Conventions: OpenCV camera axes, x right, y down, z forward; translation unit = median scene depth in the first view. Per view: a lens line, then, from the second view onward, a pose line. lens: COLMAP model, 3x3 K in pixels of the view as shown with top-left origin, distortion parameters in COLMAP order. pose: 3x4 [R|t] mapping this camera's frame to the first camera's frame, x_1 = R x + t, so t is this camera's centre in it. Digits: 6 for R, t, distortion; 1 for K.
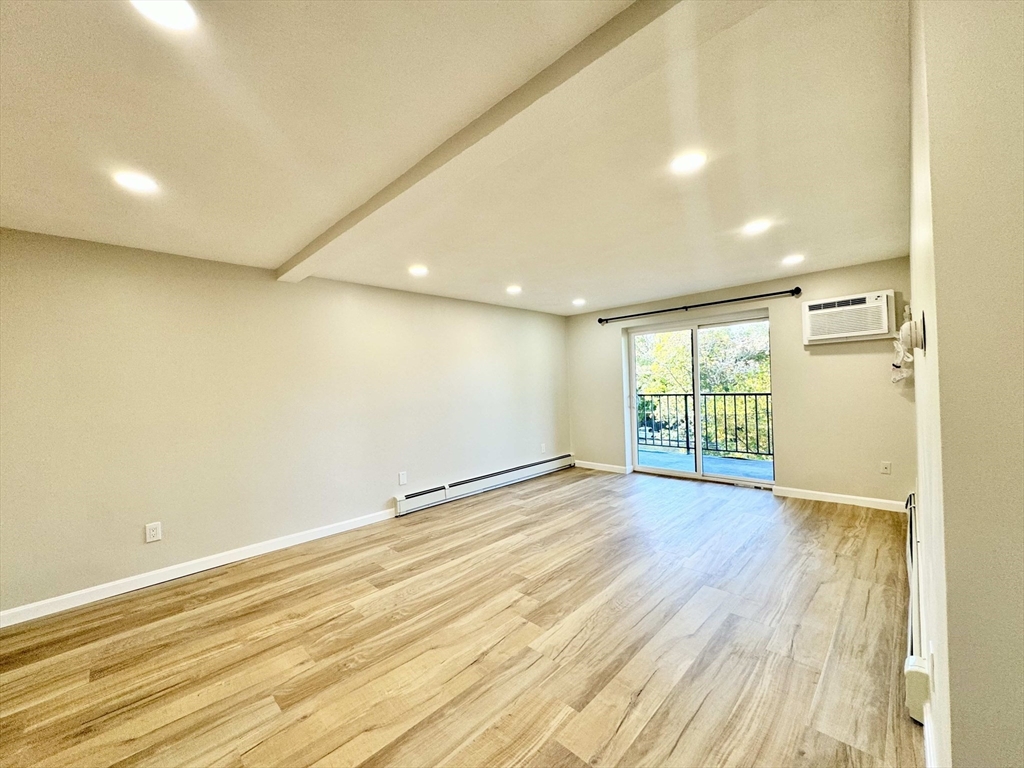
lens RADIAL K [[408.3, 0, 511.1], [0, 408.3, 384.7], [0, 0, 1]] dist [-0.004031, 0.000448]
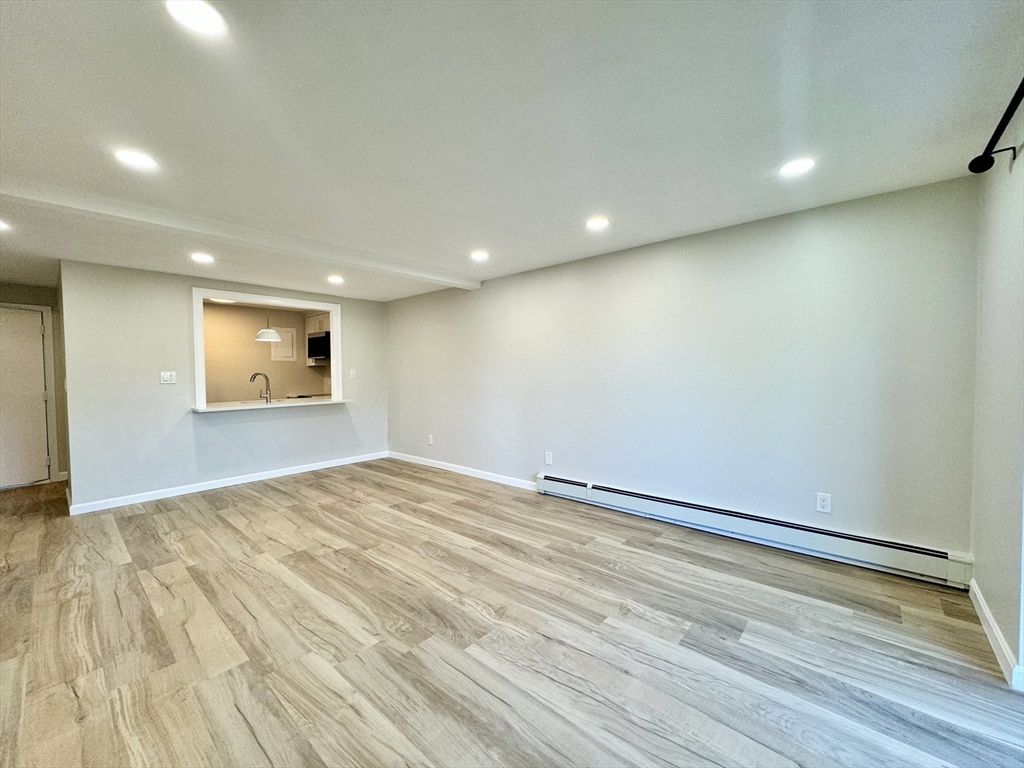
lens RADIAL K [[408.3, 0, 513.3], [0, 408.3, 385.3], [0, 0, 1]] dist [-0.004031, 0.000448]
pose [[0.058873, 0.067179, -0.996002, 0.947417], [0.006491, 0.997686, 0.067676, -0.021494], [0.998244, -0.010449, 0.058301, 1.149263]]
